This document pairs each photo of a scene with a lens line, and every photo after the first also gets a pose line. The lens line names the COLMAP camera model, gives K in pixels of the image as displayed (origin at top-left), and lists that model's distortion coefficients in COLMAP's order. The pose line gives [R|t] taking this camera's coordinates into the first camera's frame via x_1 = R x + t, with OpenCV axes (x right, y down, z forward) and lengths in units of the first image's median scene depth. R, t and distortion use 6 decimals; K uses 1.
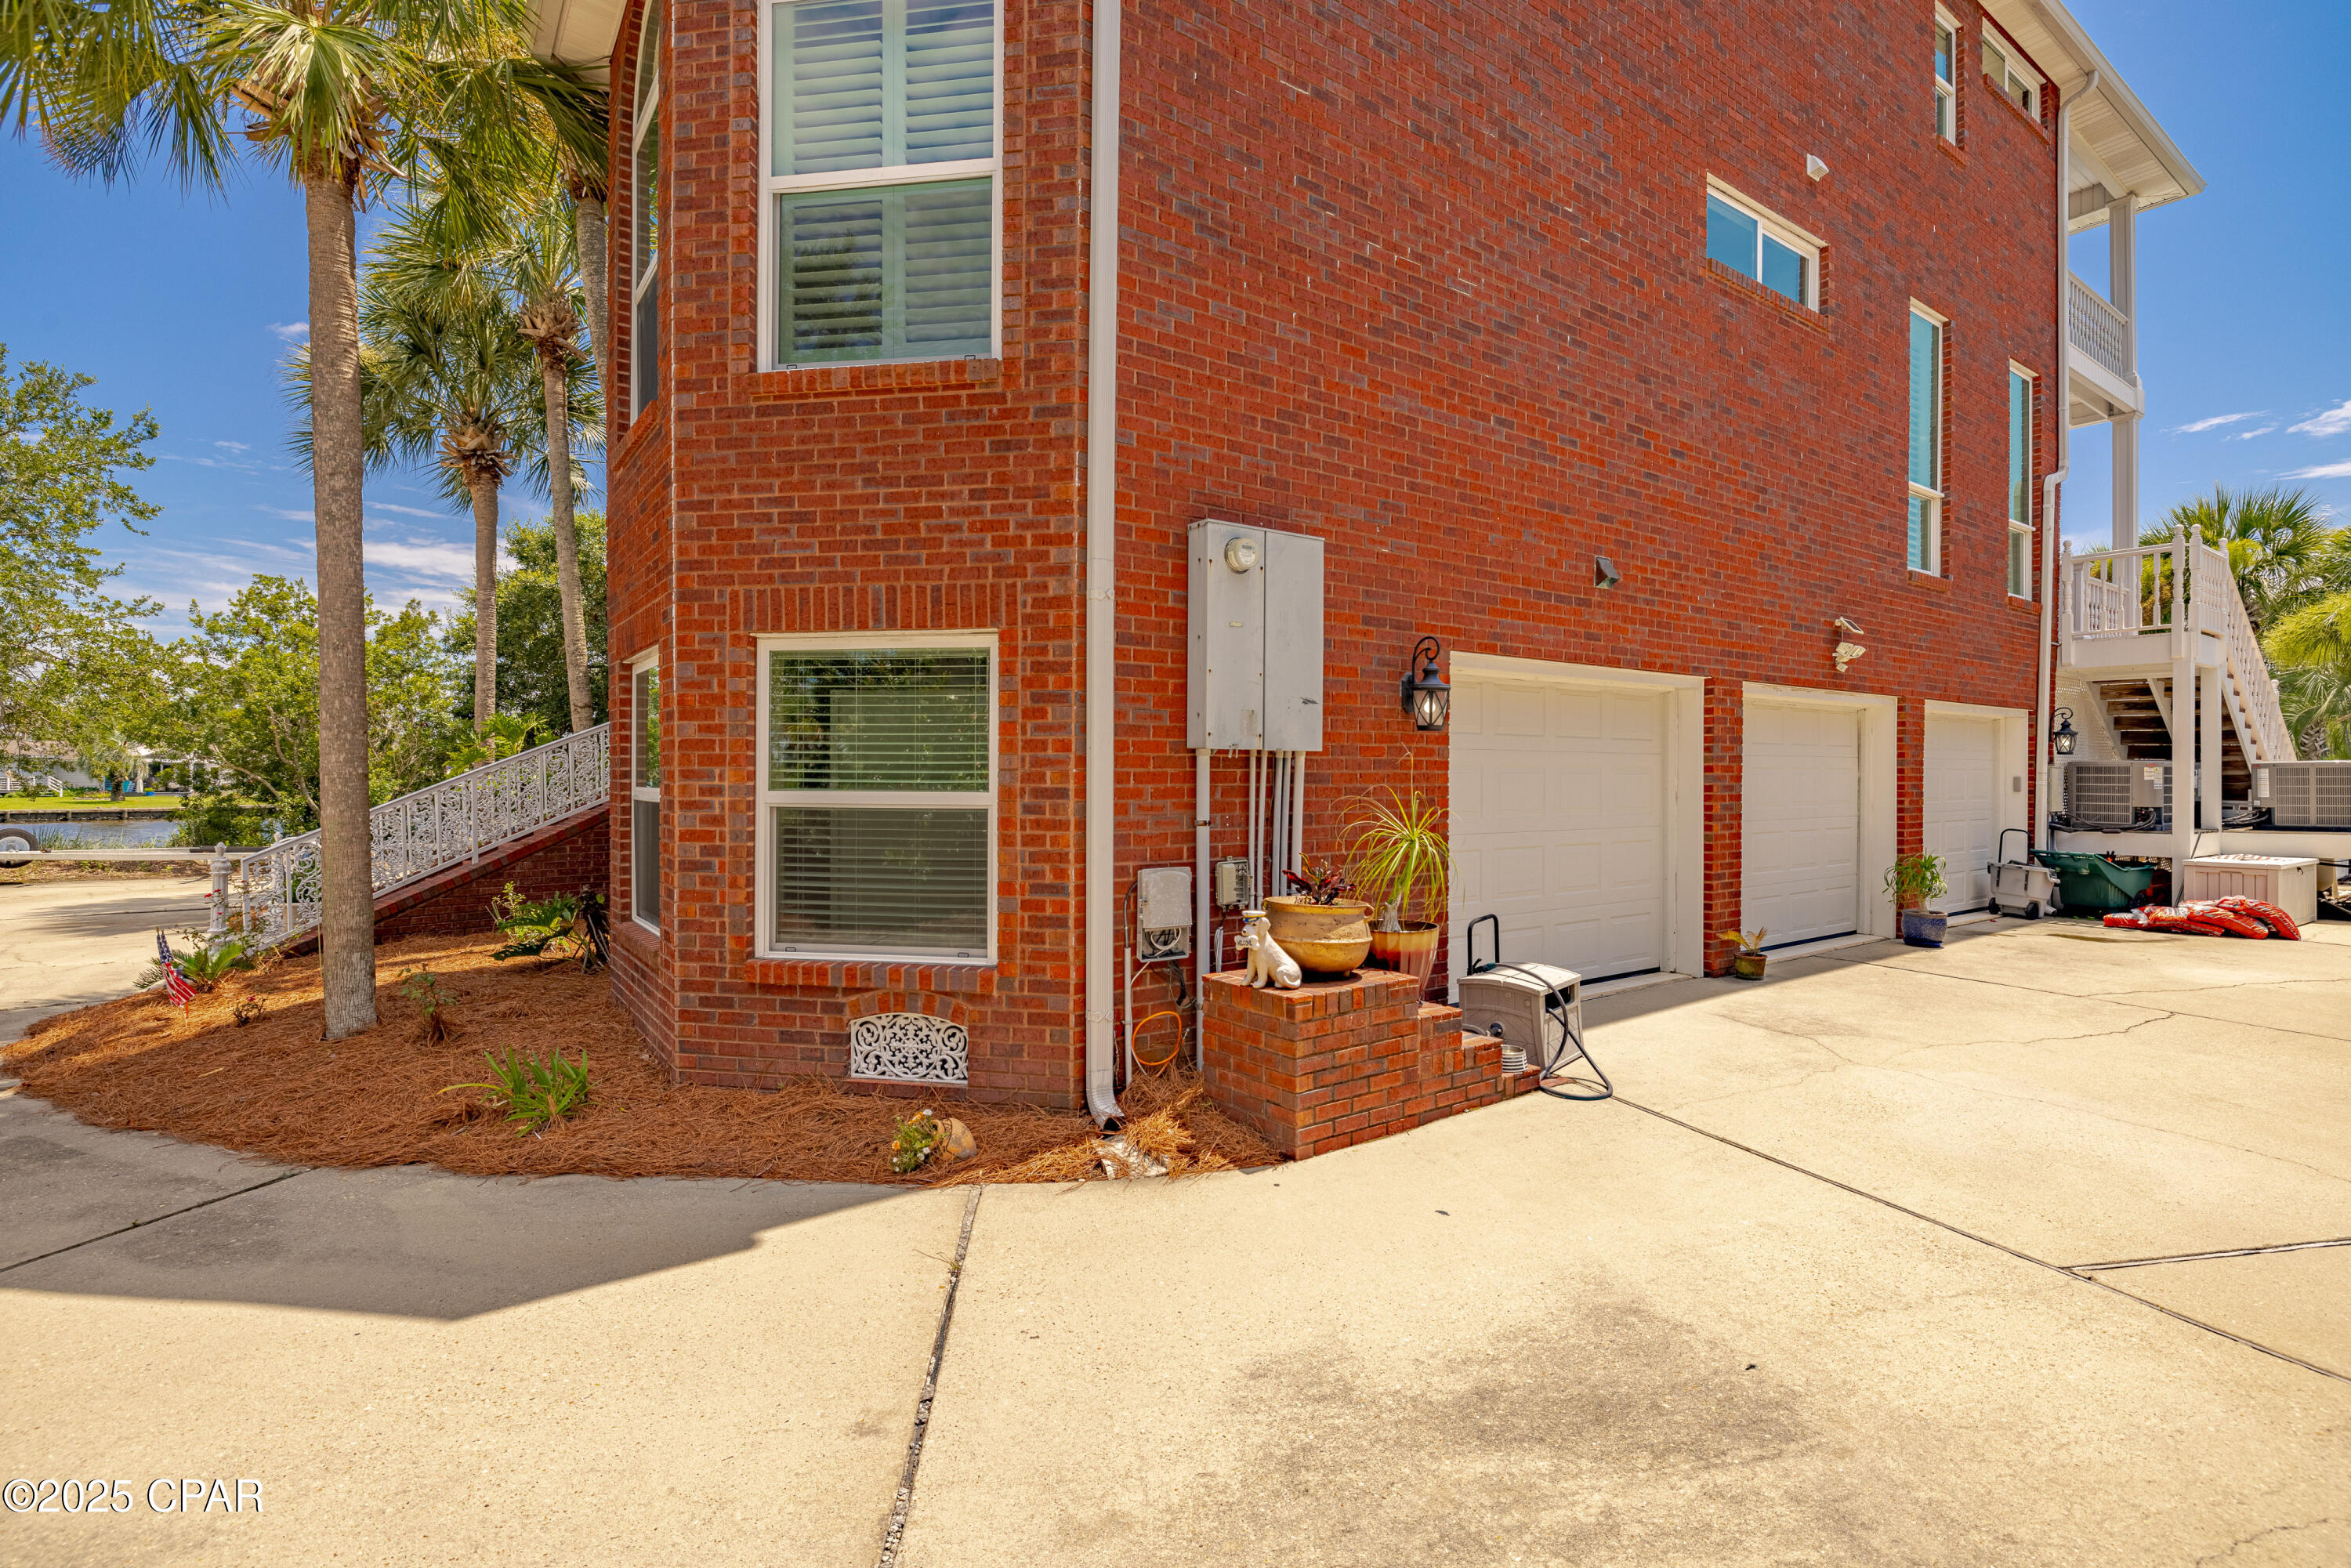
lens RADIAL K [[1102.3, 0, 1173.8], [0, 1102.3, 776.5], [0, 0, 1]] dist [-0.006134, 0.000106]
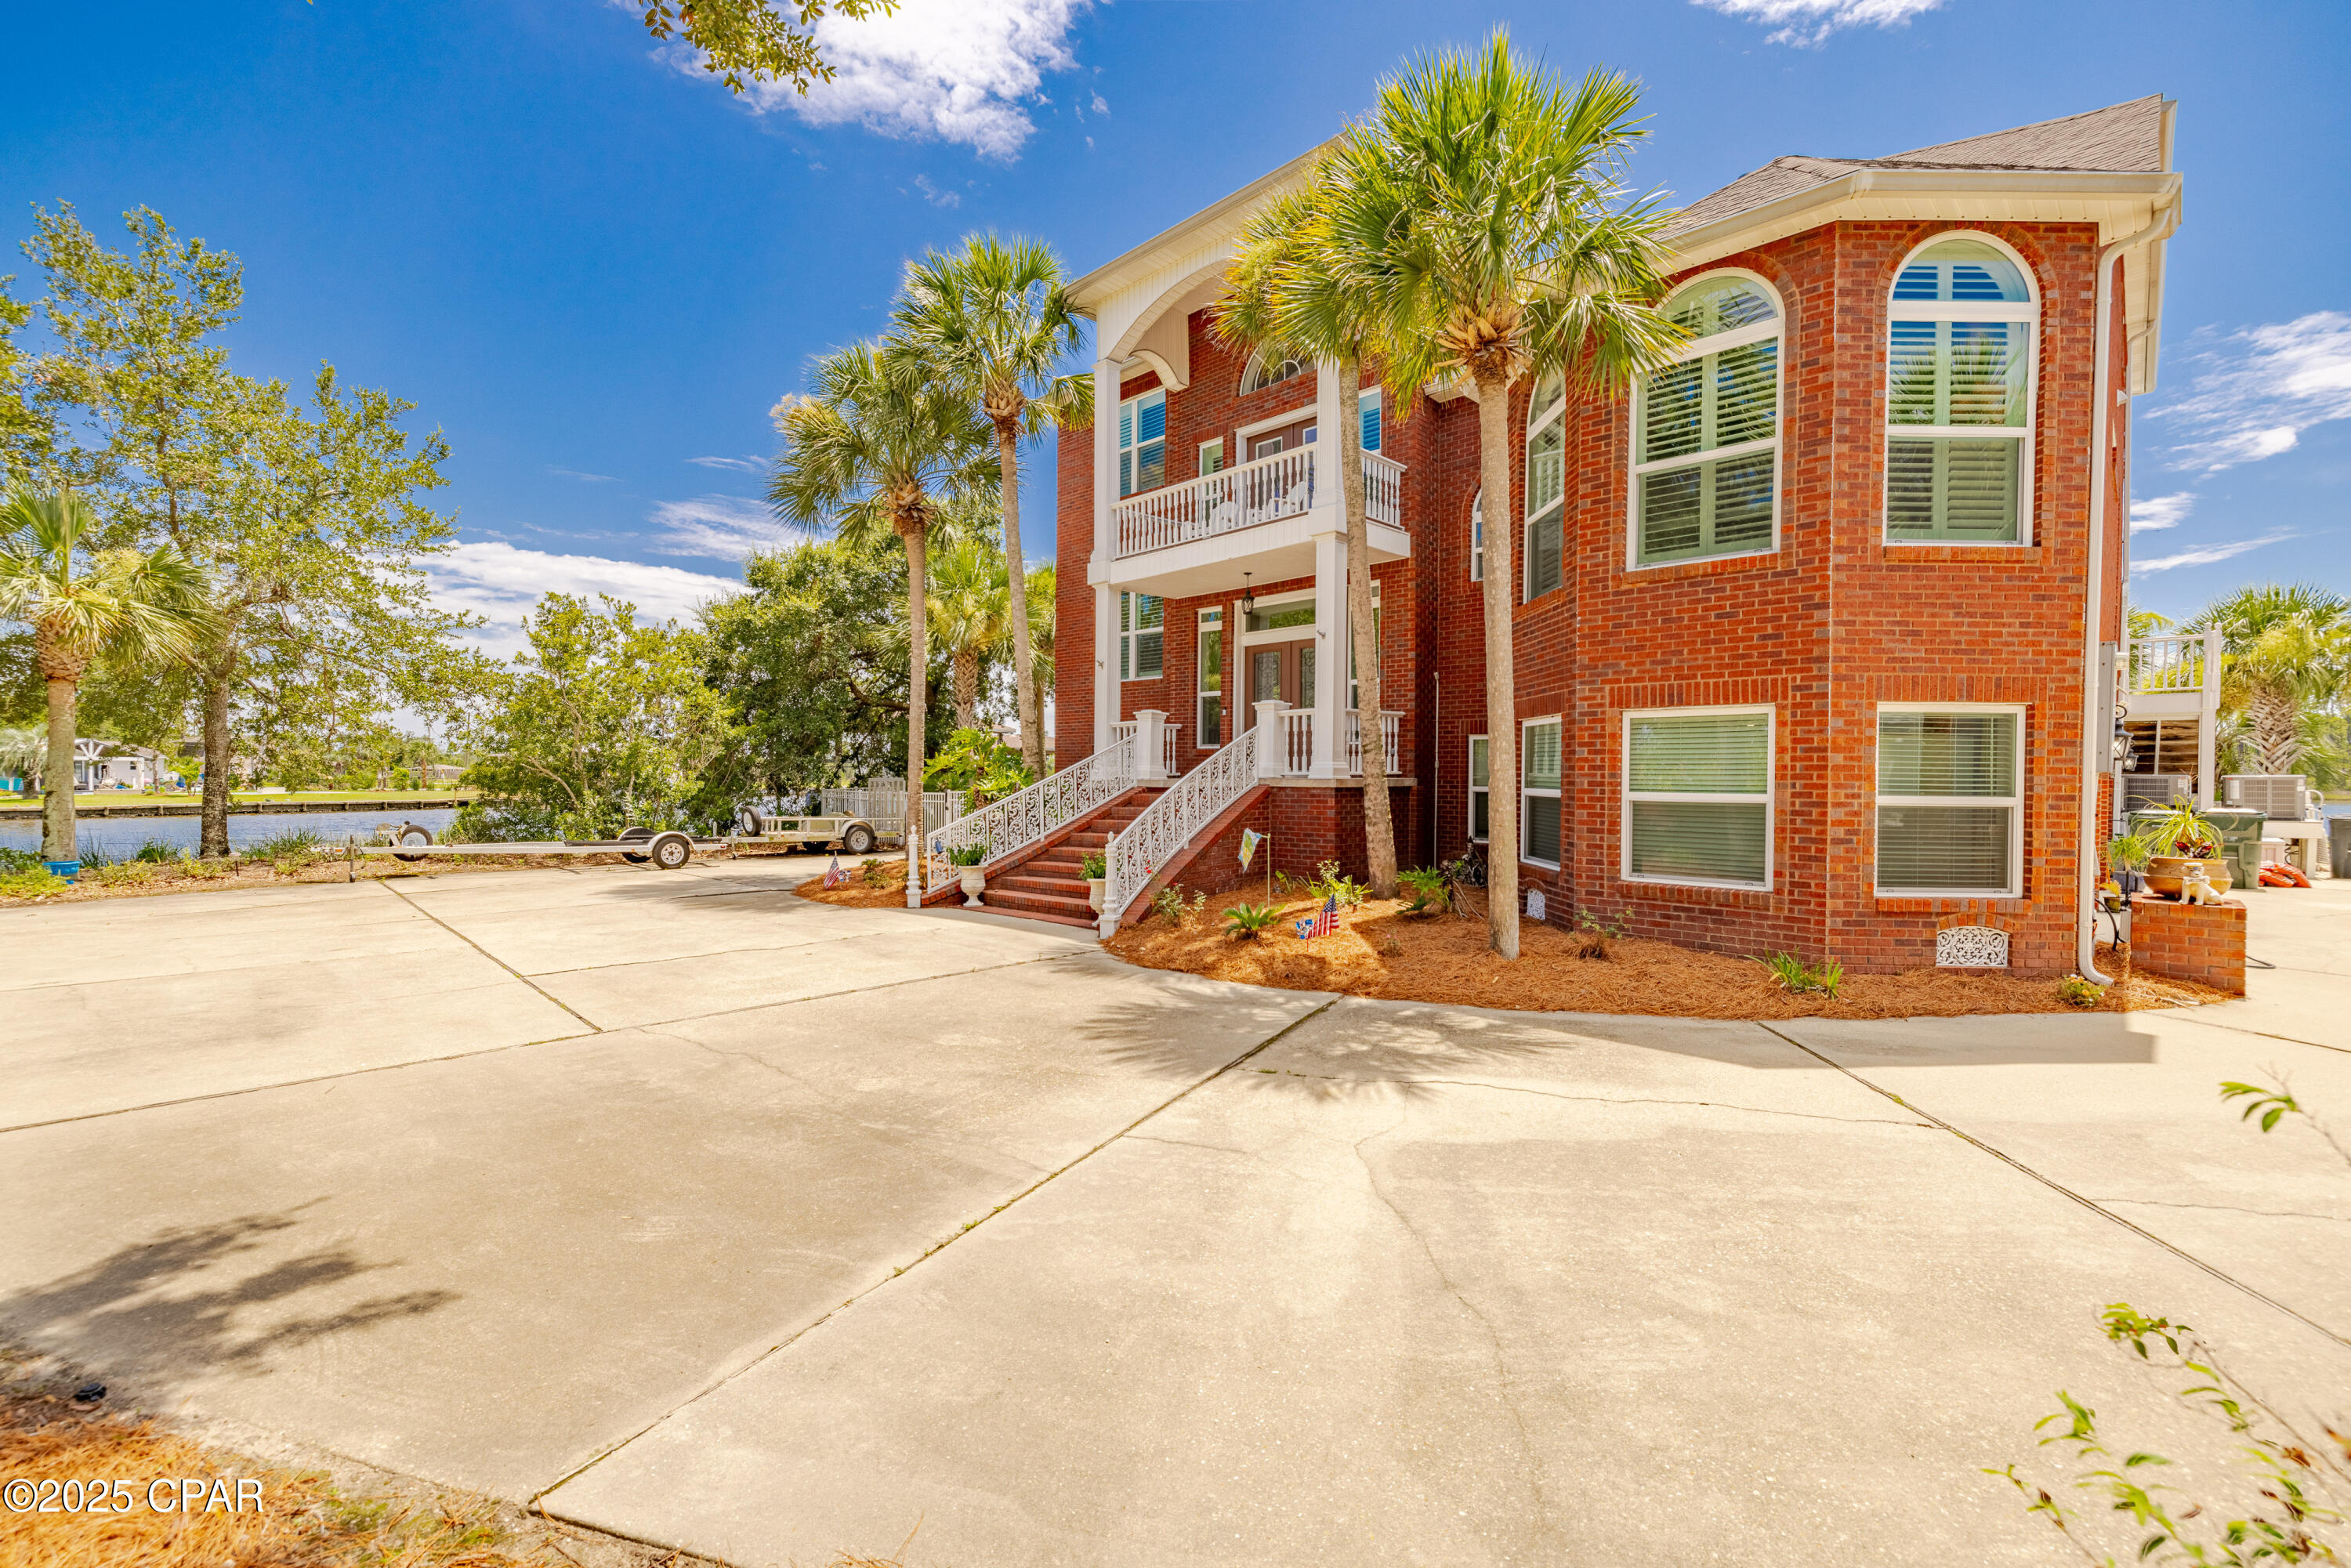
lens RADIAL K [[982.0, 0, 1179.5], [0, 982.0, 788.6], [0, 0, 1]] dist [-0.000329, -0.000312]
pose [[0.986737, 0.002829, 0.162301, -1.683671], [-0.004707, 0.999926, 0.011191, -0.010070], [-0.162257, -0.011807, 0.986678, -0.297361]]
